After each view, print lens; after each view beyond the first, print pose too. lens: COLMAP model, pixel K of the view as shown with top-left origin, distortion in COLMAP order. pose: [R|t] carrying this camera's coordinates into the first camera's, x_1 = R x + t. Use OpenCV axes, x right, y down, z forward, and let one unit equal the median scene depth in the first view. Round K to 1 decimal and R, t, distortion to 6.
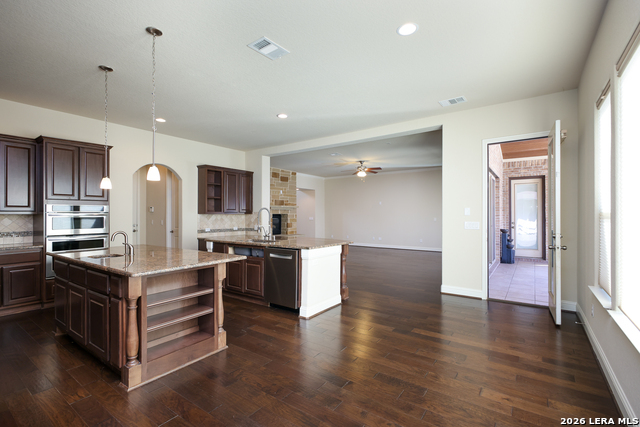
lens RADIAL K [[295.1, 0, 321.5], [0, 295.1, 214.7], [0, 0, 1]] dist [0.025563, 0.000546]
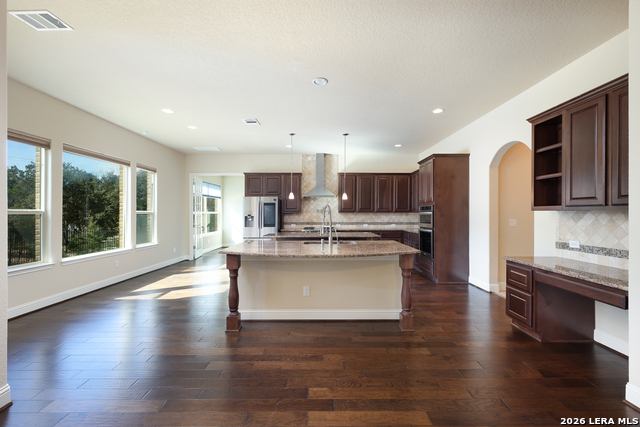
lens RADIAL K [[279.8, 0, 317.7], [0, 279.8, 216.2], [0, 0, 1]] dist [0.004982, 0.000145]
pose [[-0.815003, 0.010955, -0.579353, 0.183939], [0.006396, 0.999930, 0.009910, -0.000754], [0.579421, 0.004371, -0.815017, 1.014886]]
